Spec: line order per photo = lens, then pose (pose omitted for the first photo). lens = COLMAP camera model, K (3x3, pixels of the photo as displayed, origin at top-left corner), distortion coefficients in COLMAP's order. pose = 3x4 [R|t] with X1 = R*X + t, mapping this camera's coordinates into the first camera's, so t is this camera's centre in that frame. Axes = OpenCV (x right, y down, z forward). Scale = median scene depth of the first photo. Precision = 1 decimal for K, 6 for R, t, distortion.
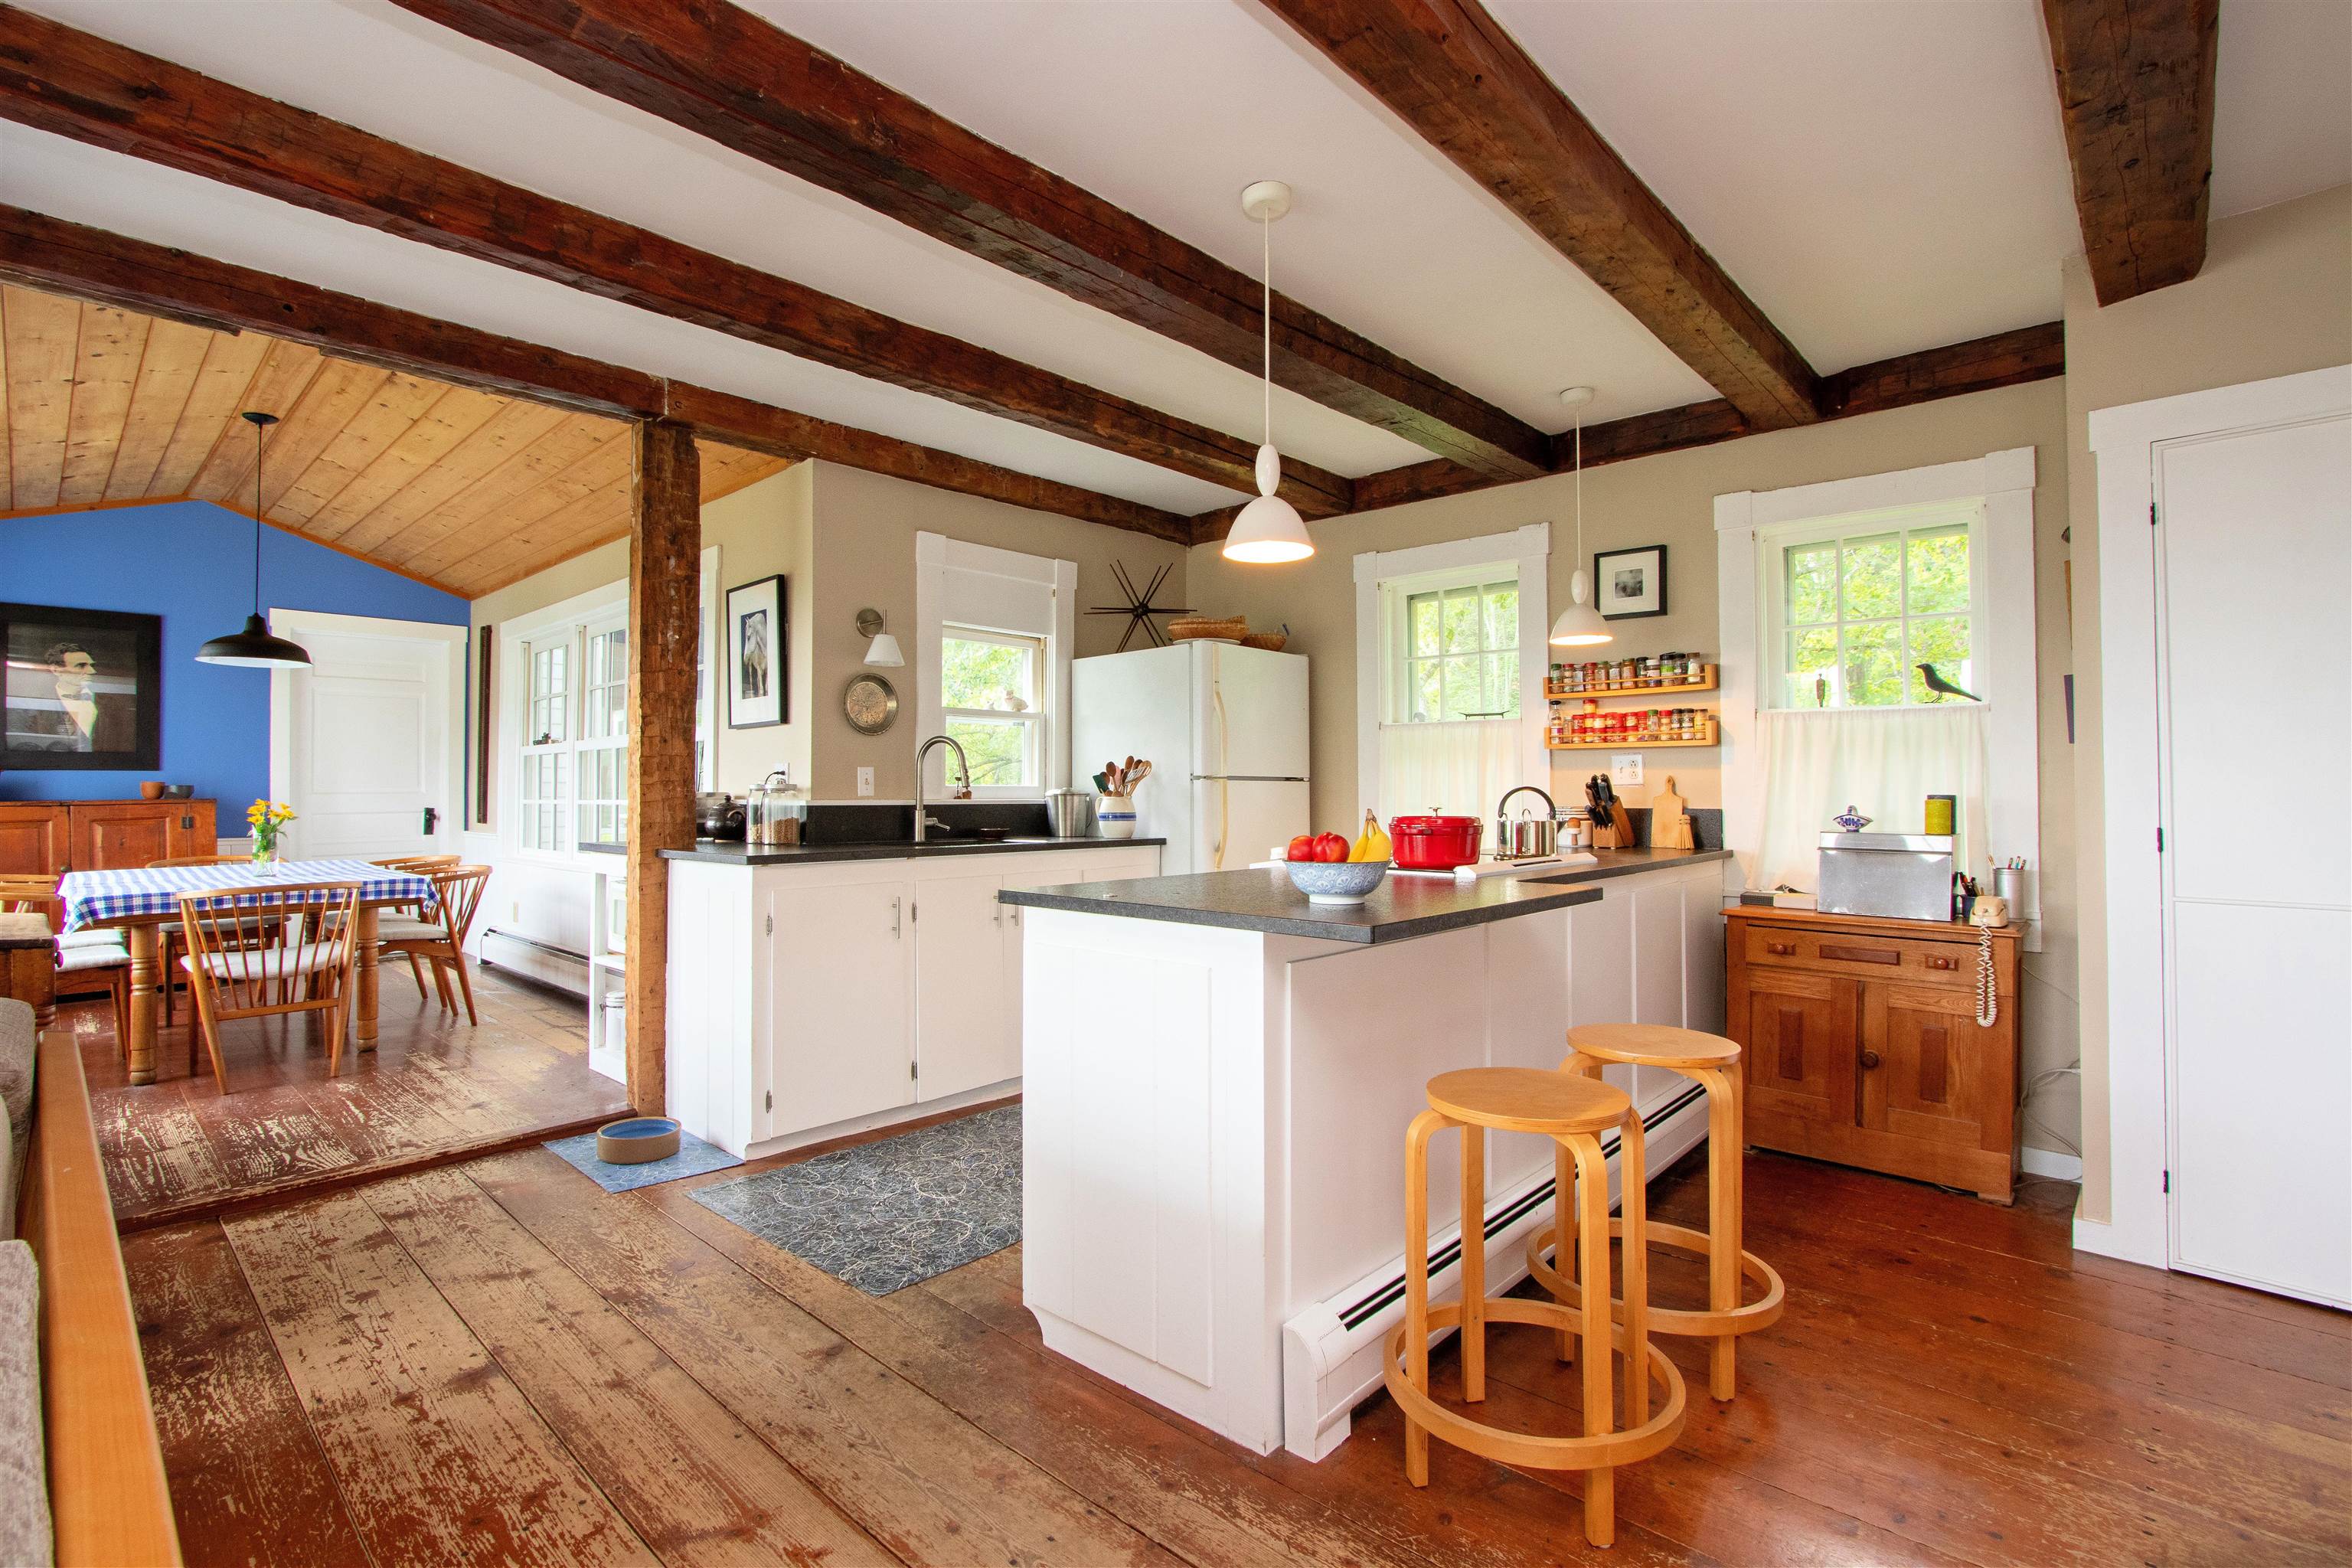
lens RADIAL K [[1089.9, 0, 1180.0], [0, 1089.9, 770.3], [0, 0, 1]] dist [-0.016543, 0.002219]
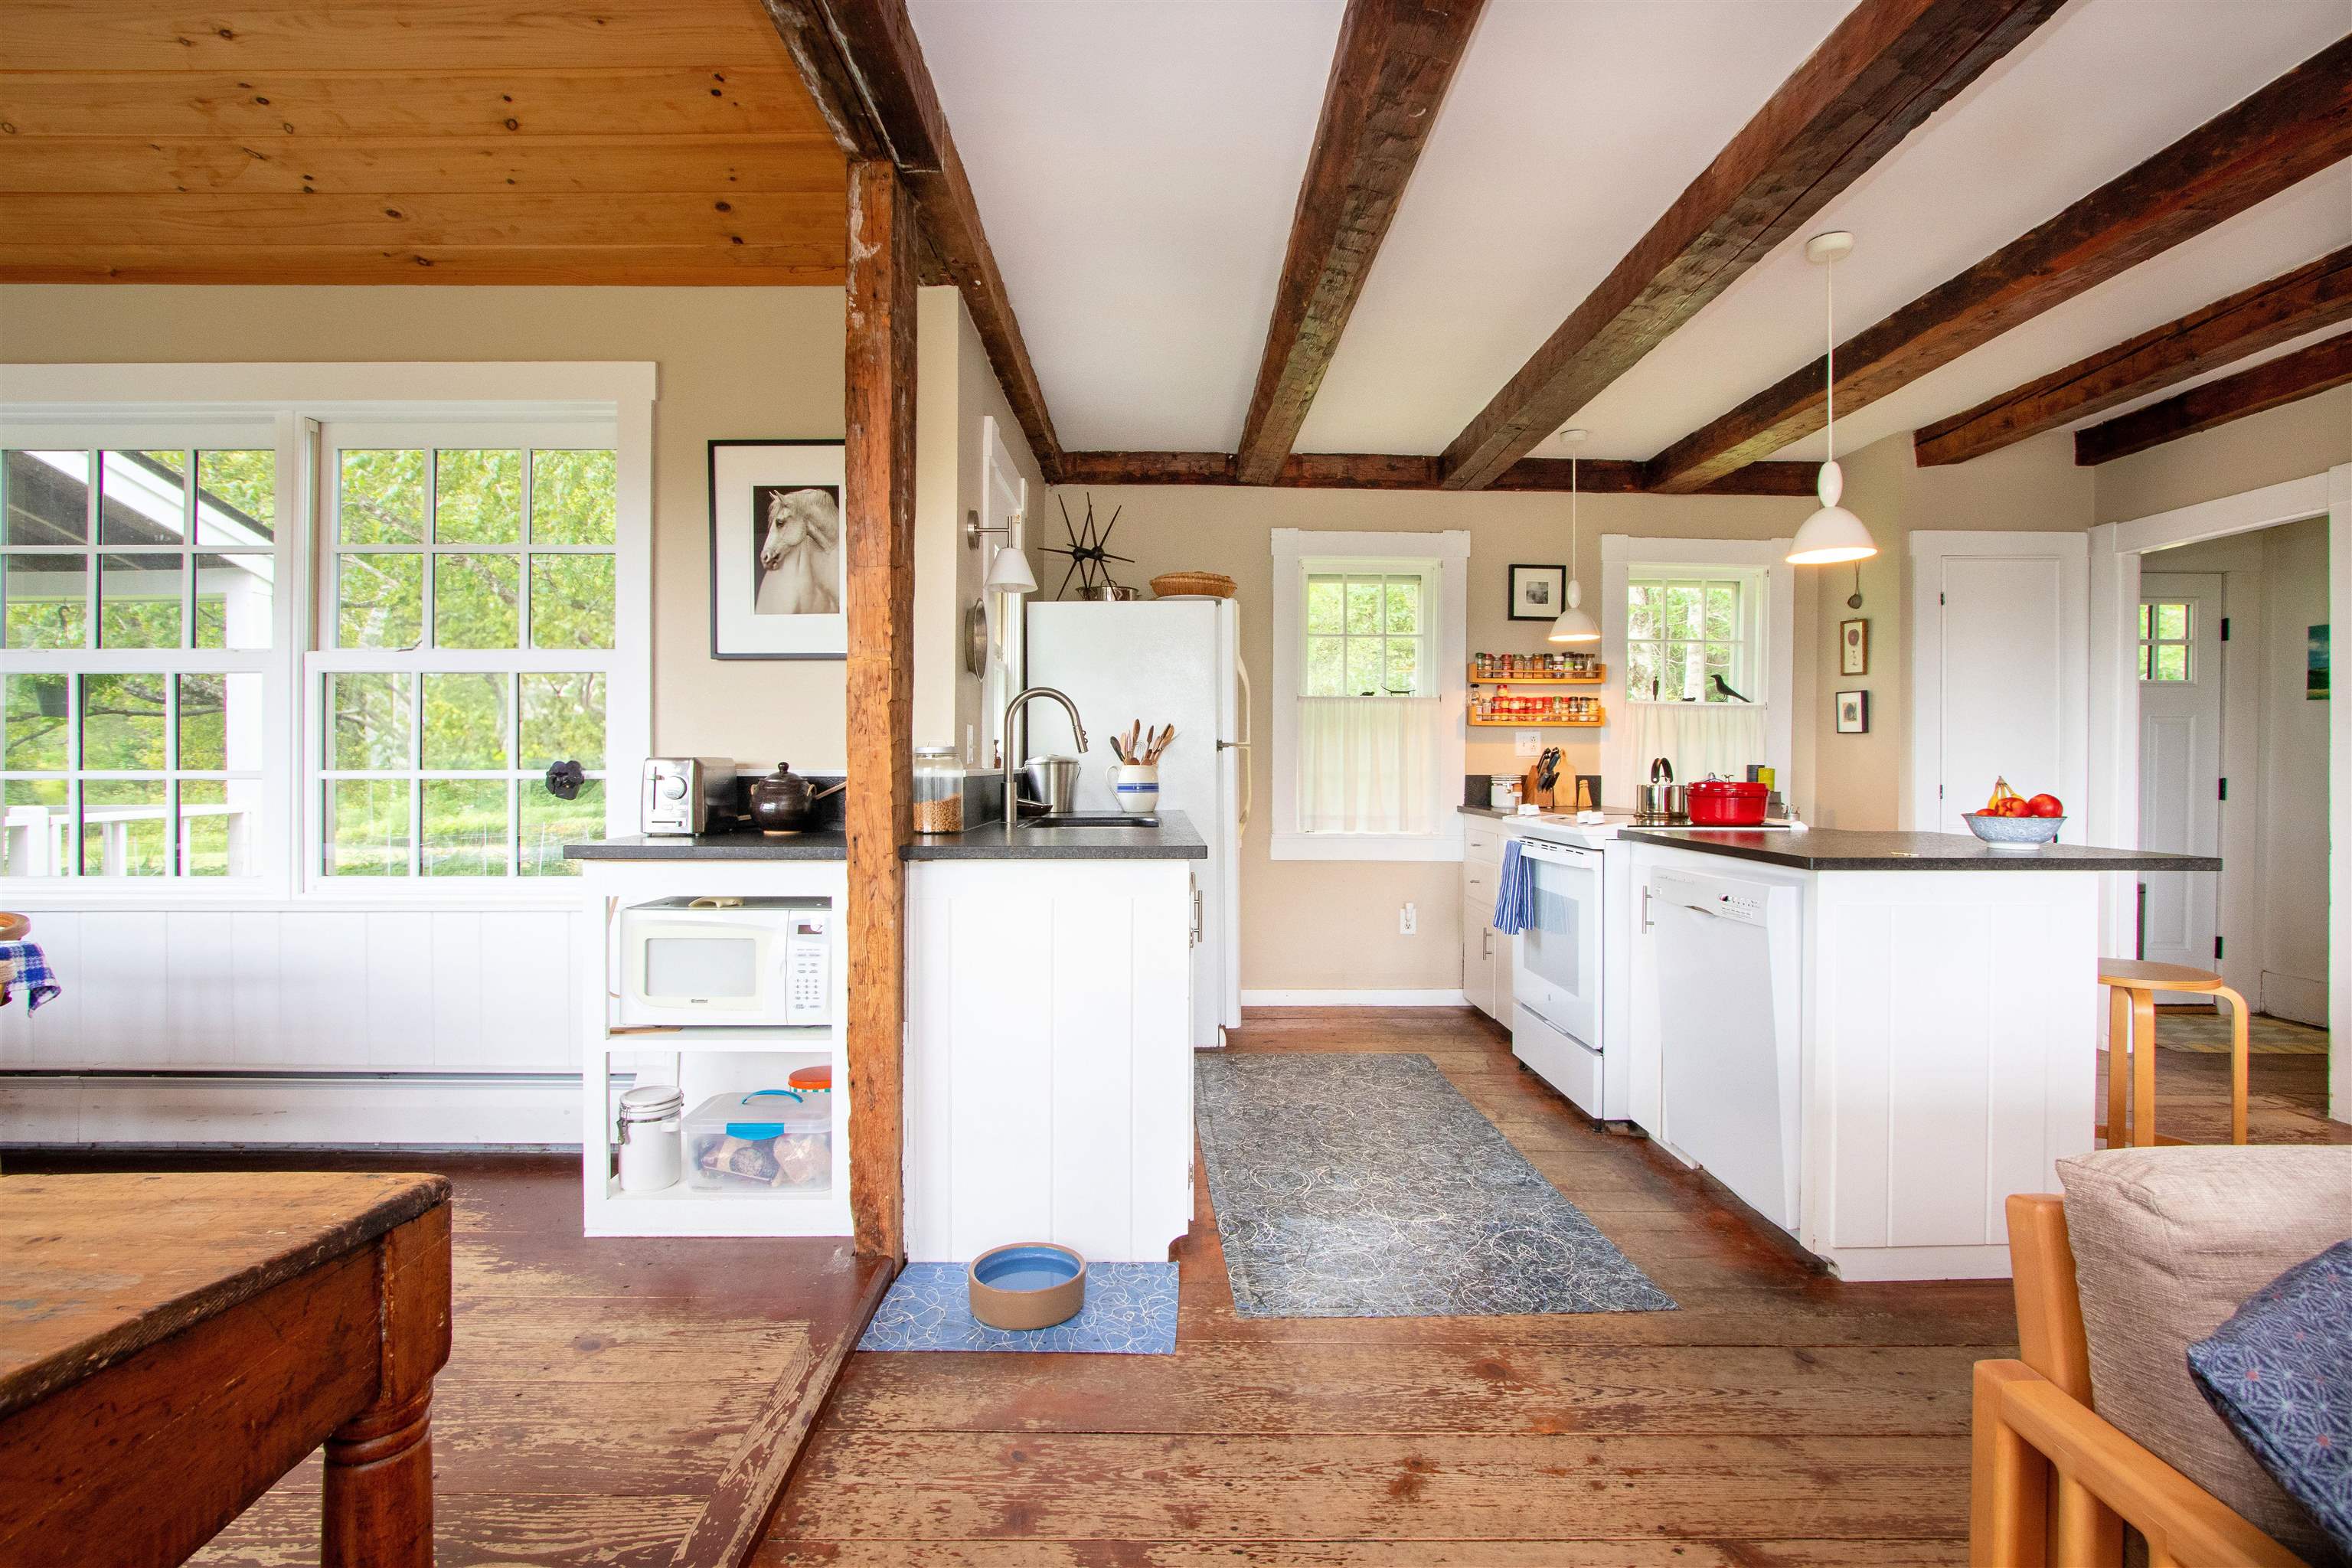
lens RADIAL K [[1089.9, 0, 1176.3], [0, 1089.9, 768.6], [0, 0, 1]] dist [-0.016543, 0.002219]
pose [[0.723802, -0.001094, 0.690007, -0.788316], [-0.018389, 0.999613, 0.020874, 0.009833], [-0.689763, -0.027797, 0.723502, 0.414253]]
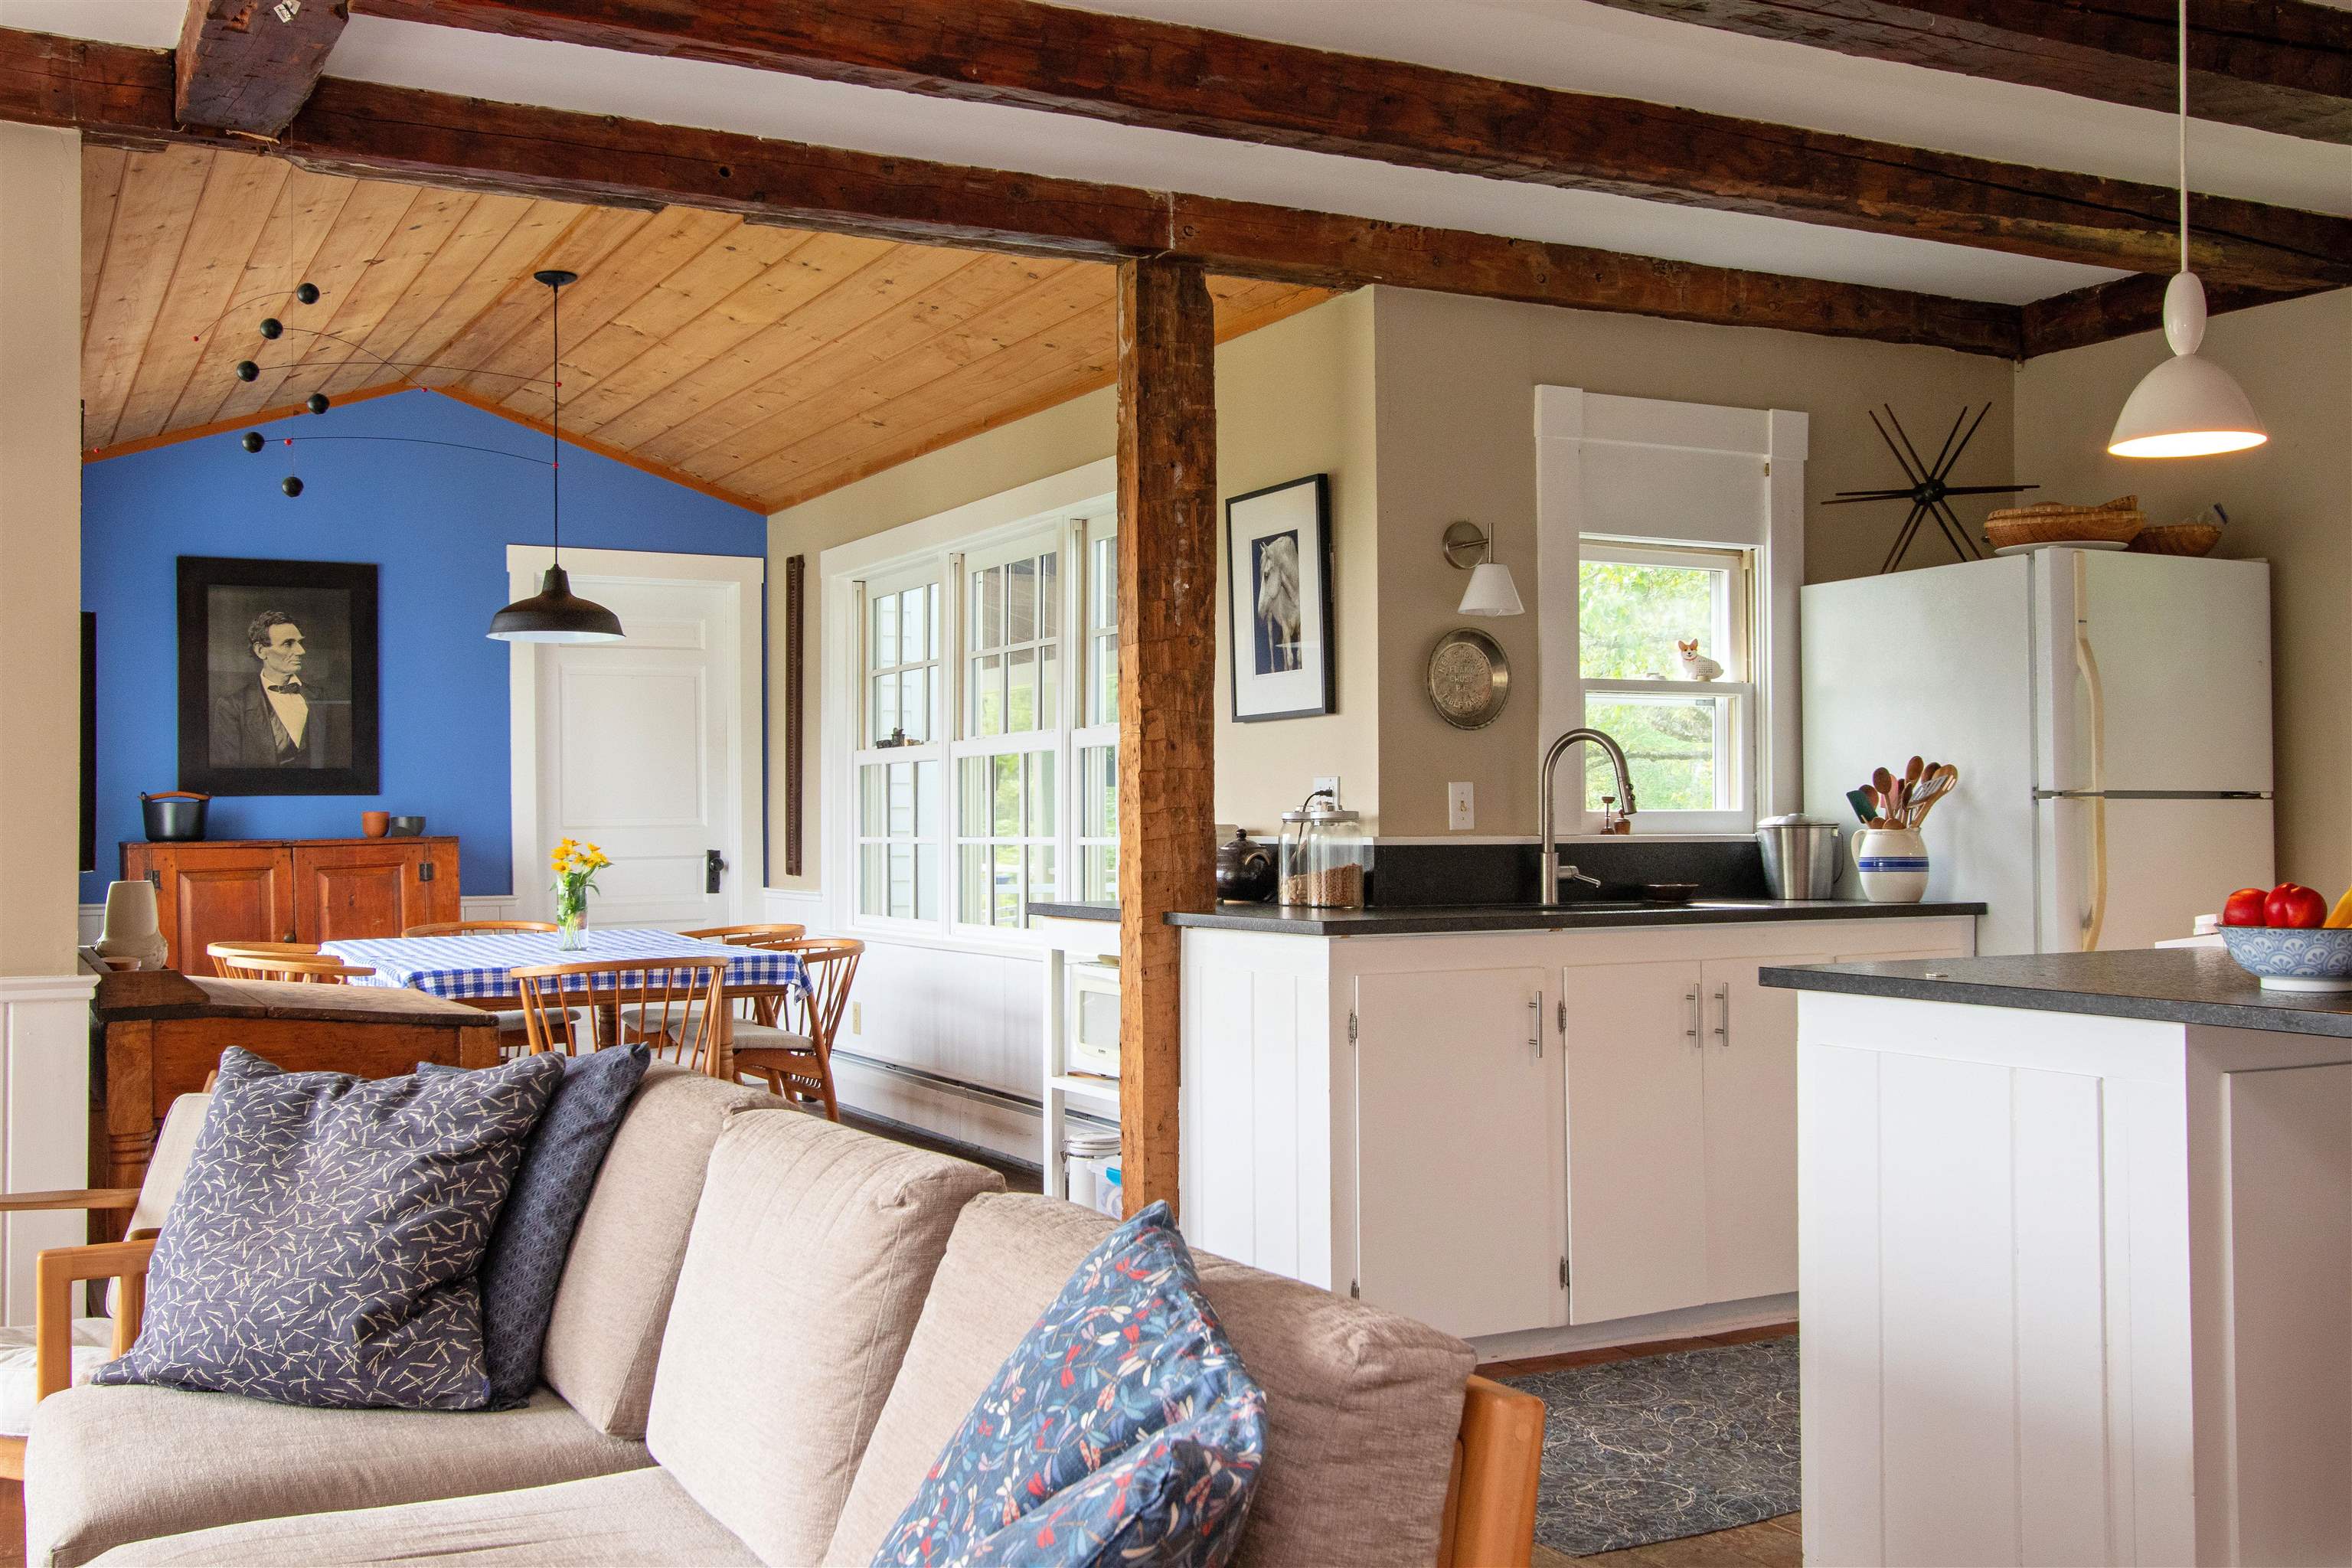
lens RADIAL K [[2298.4, 0, 1133.4], [0, 2298.4, 786.4], [0, 0, 1]] dist [0.025680, 0.000000]
pose [[0.940703, -0.009957, -0.339085, -0.026664], [0.012181, 0.999916, 0.004431, -0.009513], [0.339012, -0.008298, 0.940745, -0.308082]]
